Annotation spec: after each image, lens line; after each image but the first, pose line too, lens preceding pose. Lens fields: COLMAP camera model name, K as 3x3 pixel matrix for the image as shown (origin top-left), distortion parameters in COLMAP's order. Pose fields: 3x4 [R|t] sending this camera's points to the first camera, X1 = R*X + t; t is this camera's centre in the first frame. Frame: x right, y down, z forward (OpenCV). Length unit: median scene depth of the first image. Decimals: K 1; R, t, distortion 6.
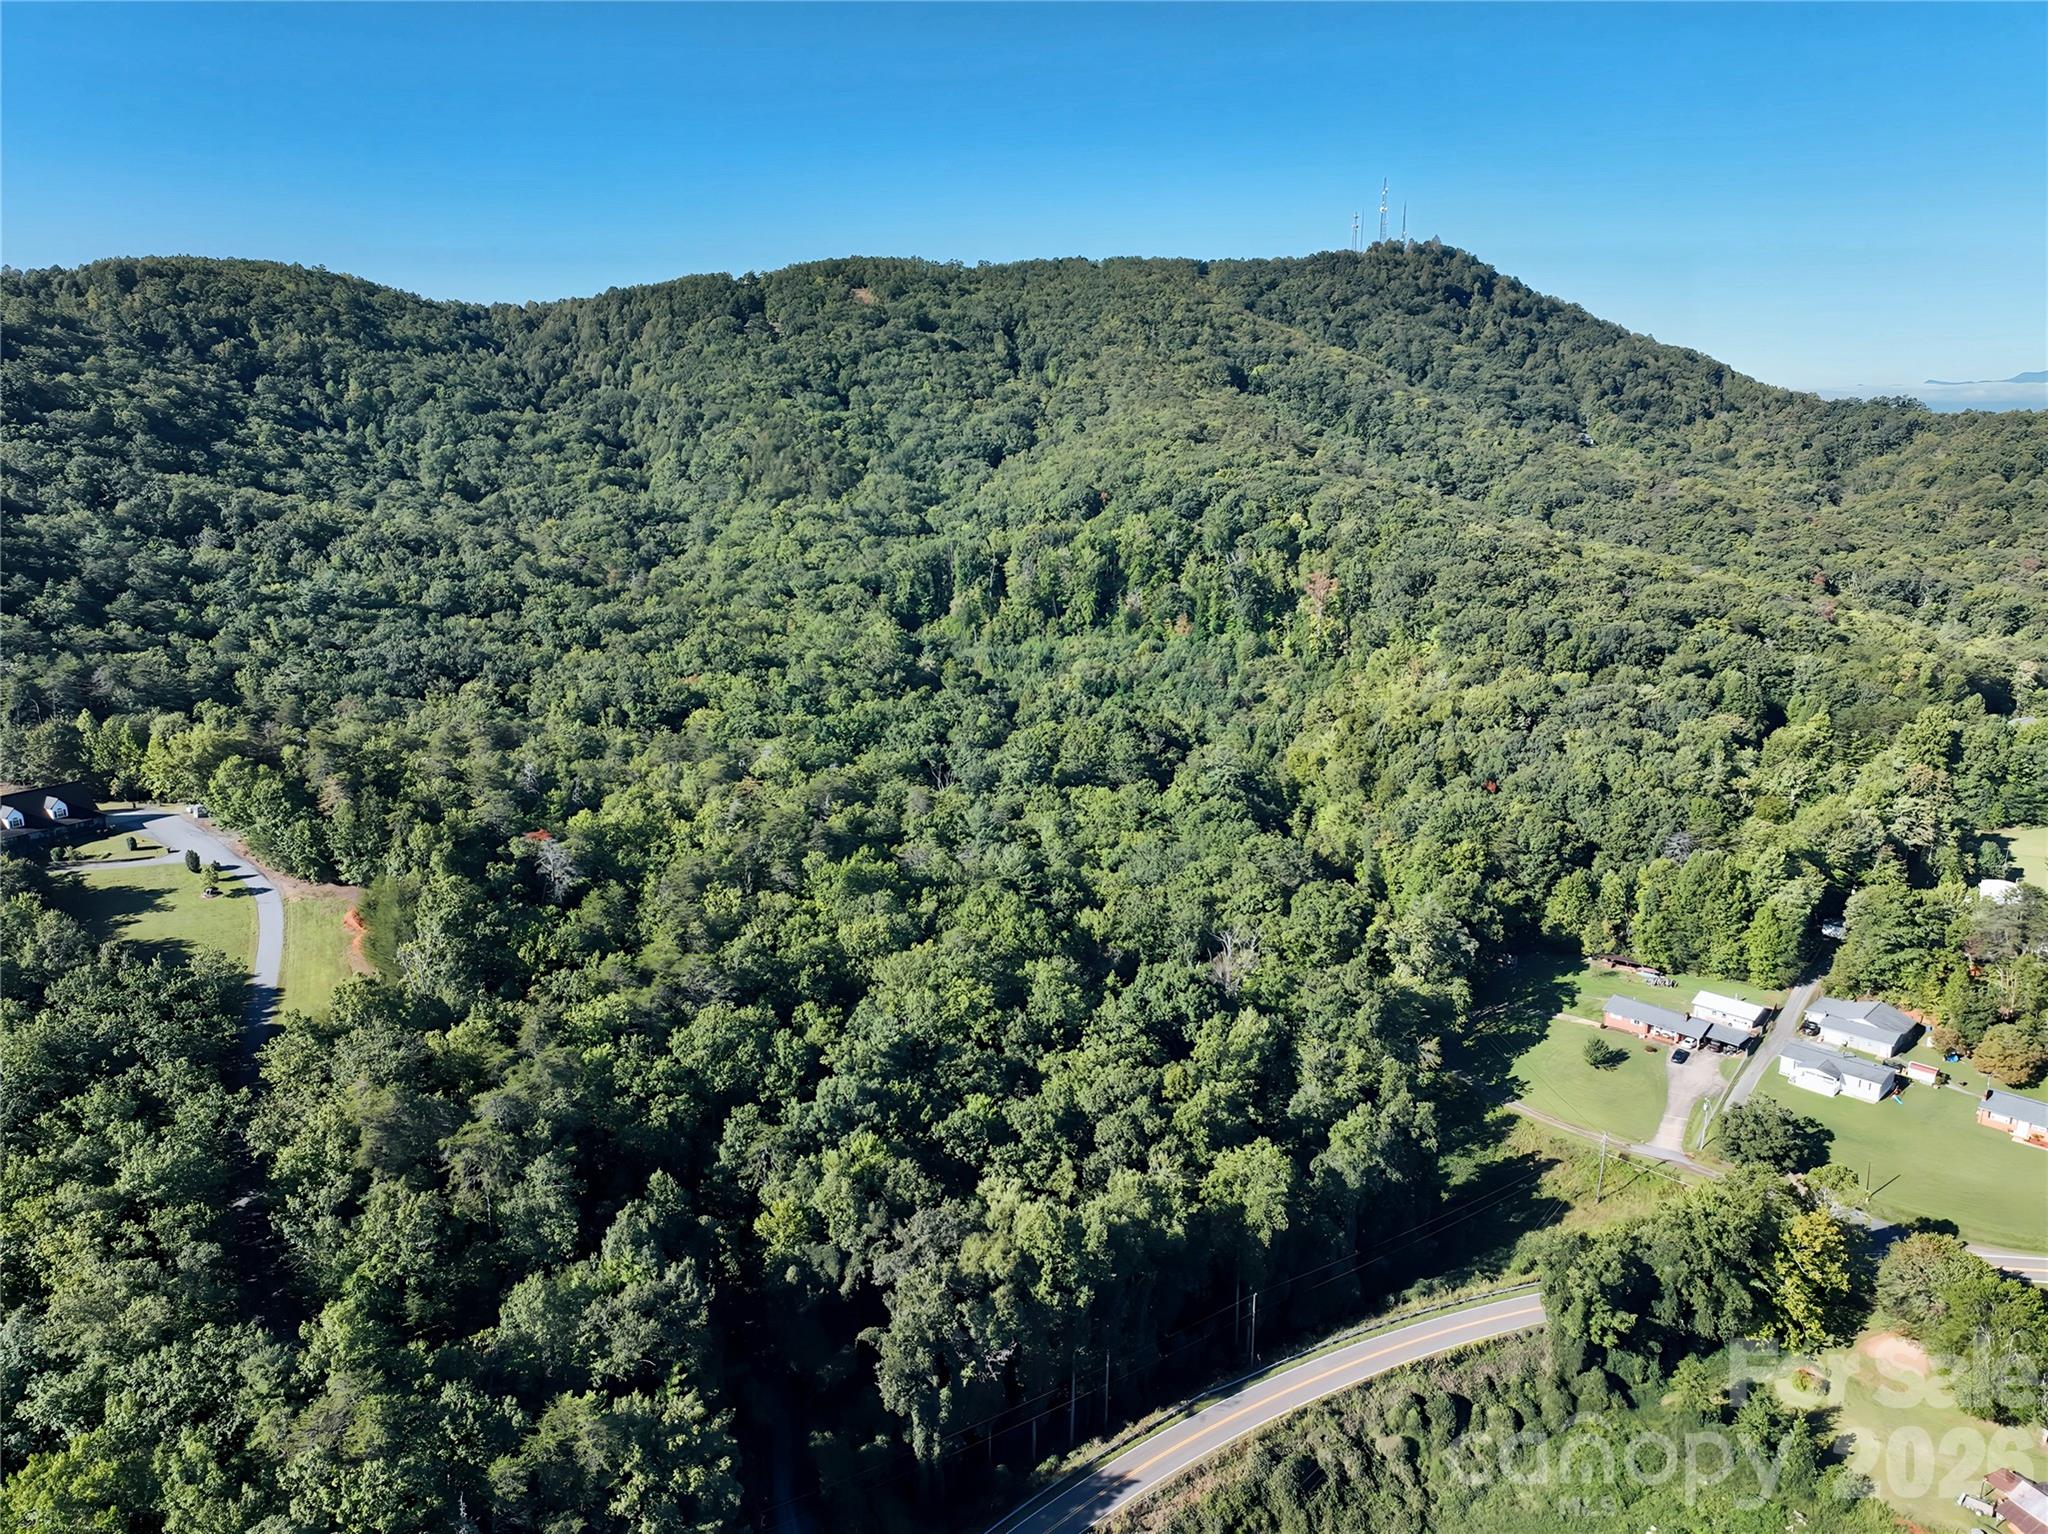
lens RADIAL K [[1439.8, 0, 1026.1], [0, 1439.8, 772.0], [0, 0, 1]] dist [-0.000257, 0.010988]
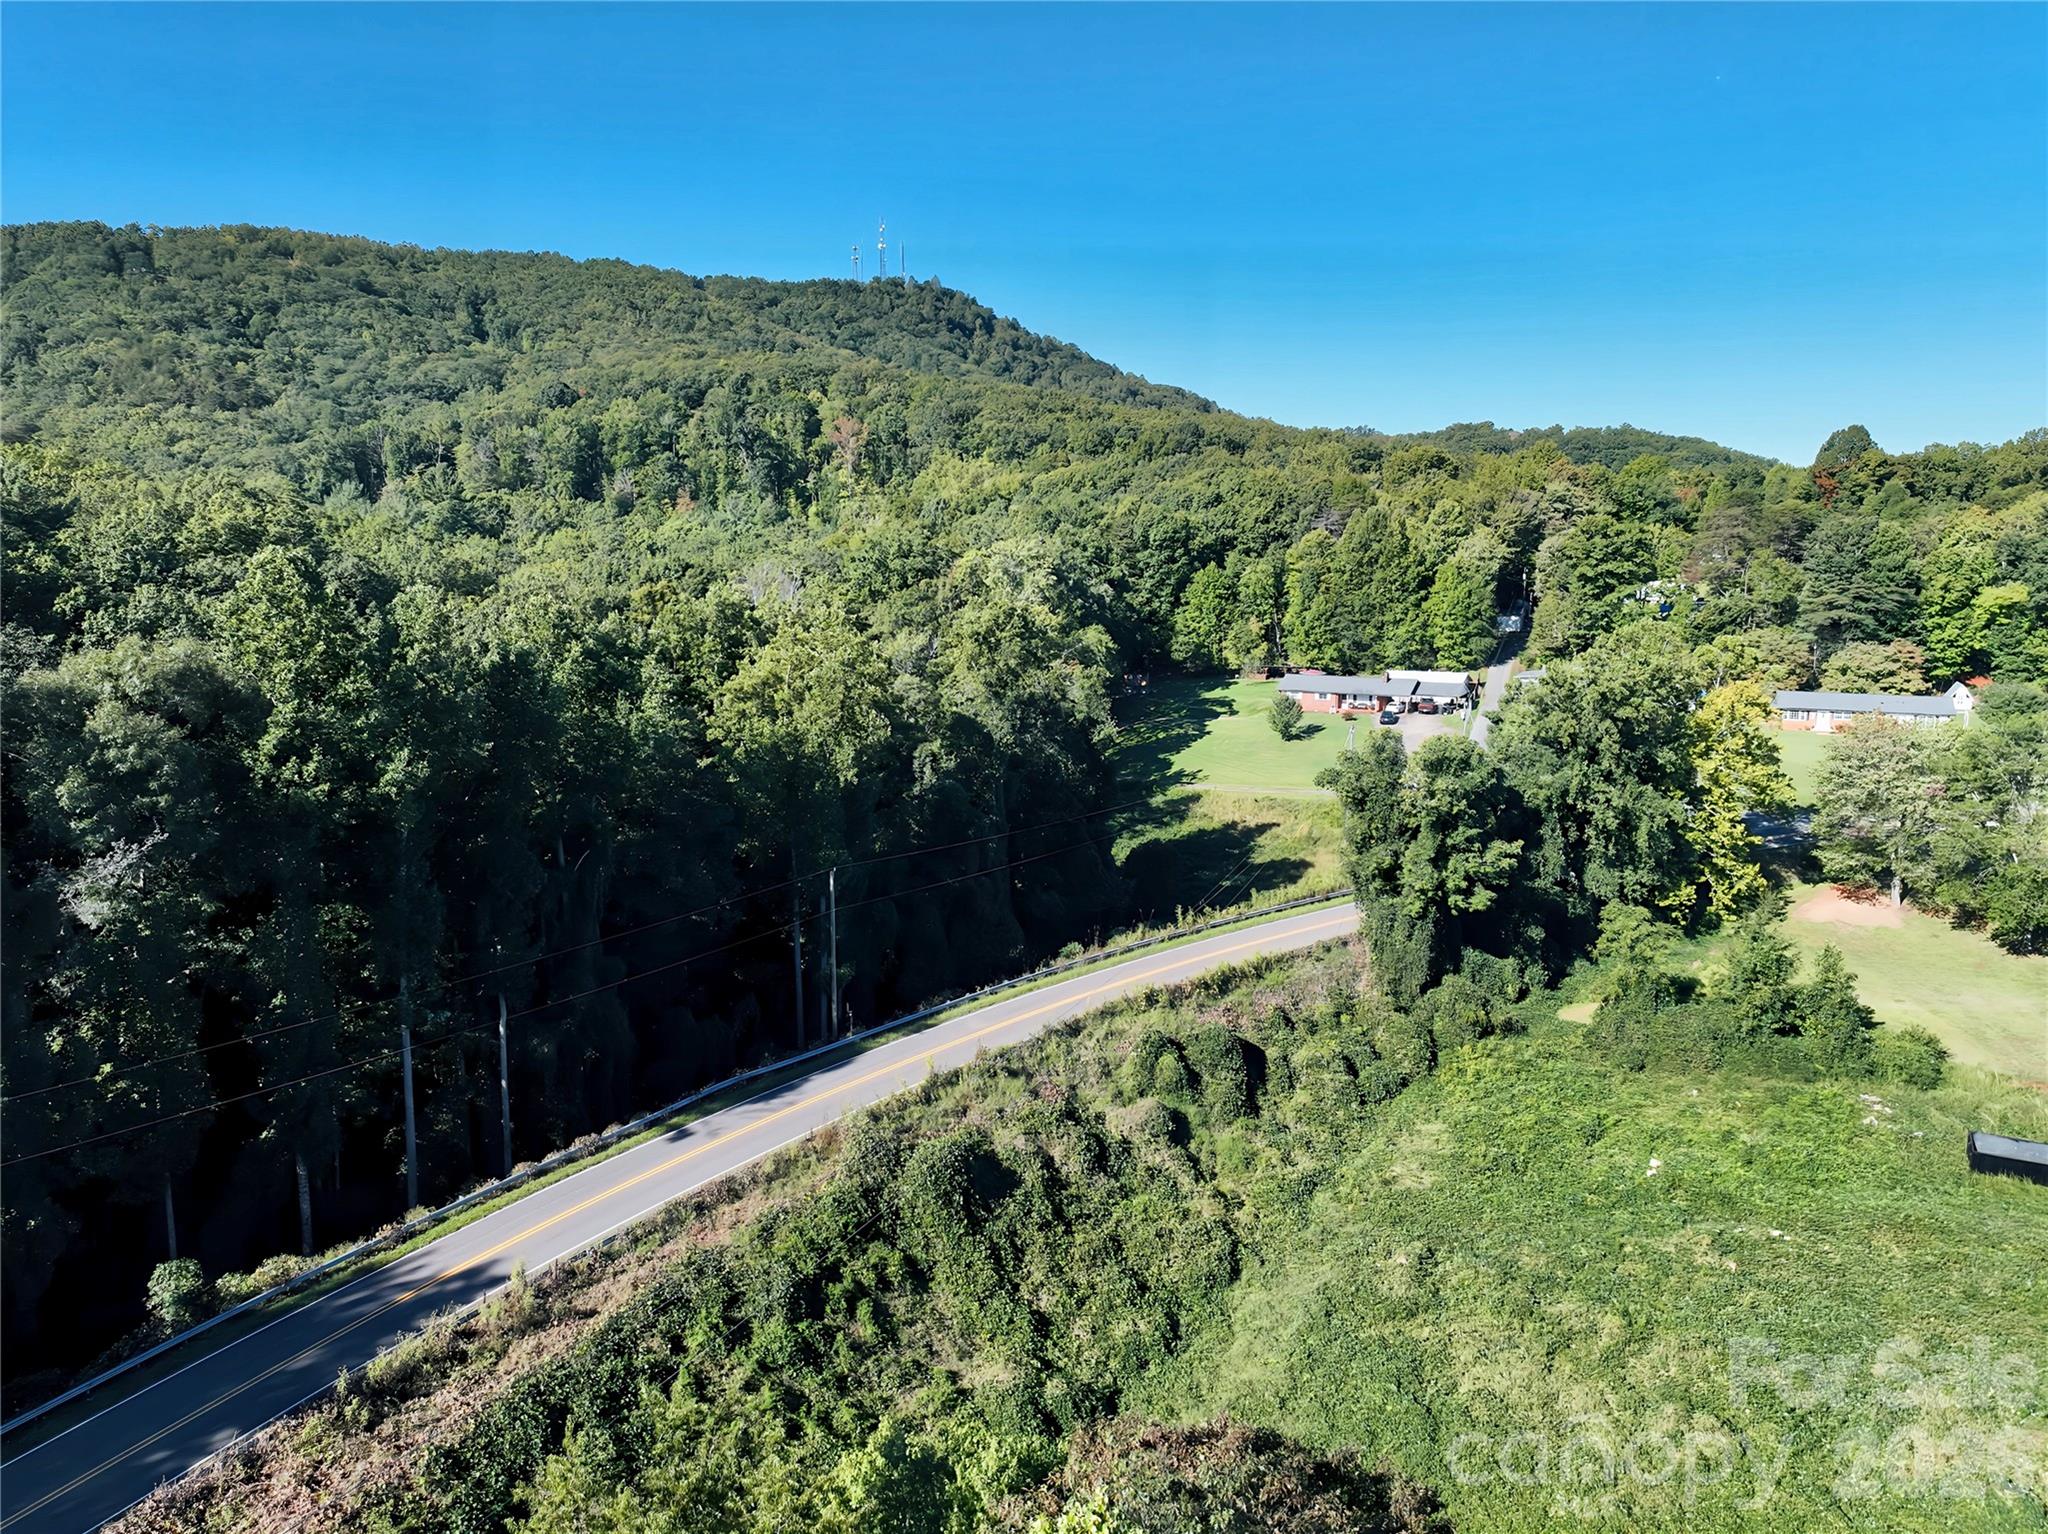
lens RADIAL K [[1439.8, 0, 1027.4], [0, 1439.8, 764.6], [0, 0, 1]] dist [-0.000257, 0.010988]
pose [[0.946136, -0.046955, 0.320346, 0.042253], [0.076843, 0.993723, -0.081297, 0.225652], [-0.314518, 0.101534, 0.943806, 0.321505]]
